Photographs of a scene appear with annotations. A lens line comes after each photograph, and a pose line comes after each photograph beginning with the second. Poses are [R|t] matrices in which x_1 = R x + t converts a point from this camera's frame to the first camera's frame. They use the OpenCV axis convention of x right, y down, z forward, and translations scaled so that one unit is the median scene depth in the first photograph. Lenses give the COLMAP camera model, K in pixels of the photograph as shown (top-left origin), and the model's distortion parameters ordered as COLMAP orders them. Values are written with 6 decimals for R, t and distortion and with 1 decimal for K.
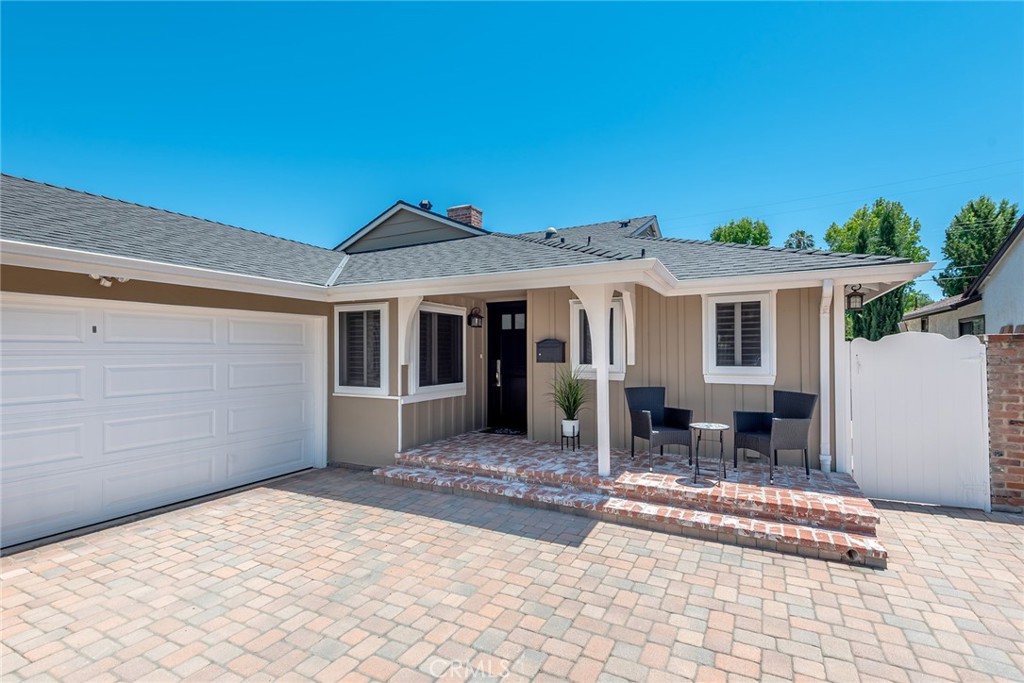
lens RADIAL K [[473.5, 0, 502.4], [0, 473.5, 351.4], [0, 0, 1]] dist [0.024683, -0.000745]
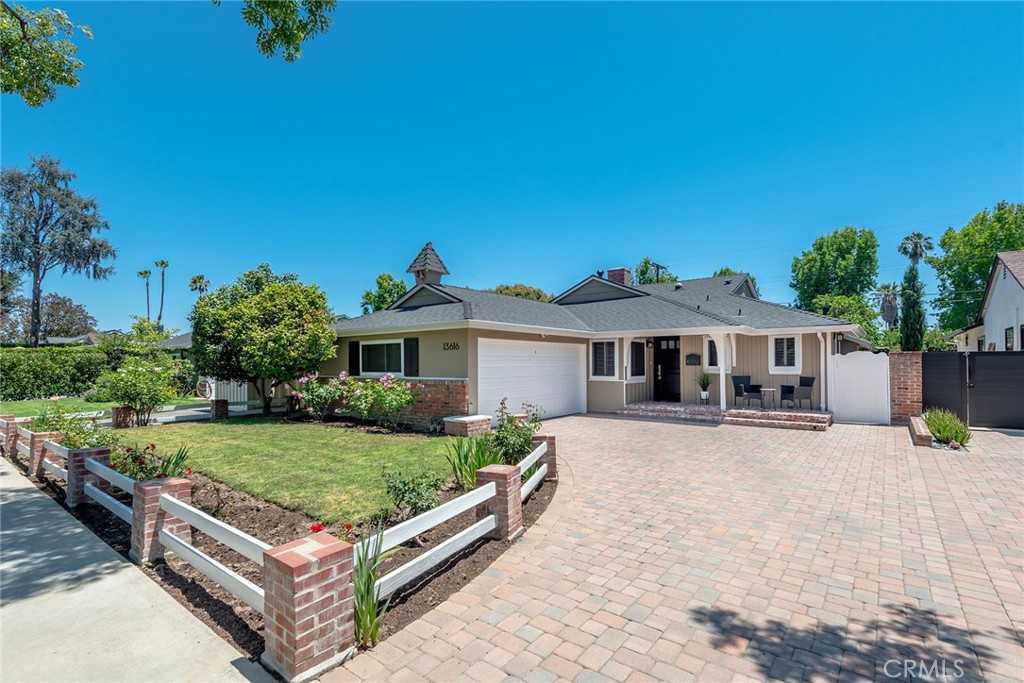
lens RADIAL K [[469.5, 0, 511.2], [0, 469.5, 351.8], [0, 0, 1]] dist [0.002357, 0.000629]
pose [[0.985701, -0.004720, -0.168439, -0.364661], [0.001267, 0.999787, -0.020603, 0.005991], [0.168500, 0.020095, 0.985497, -1.268193]]
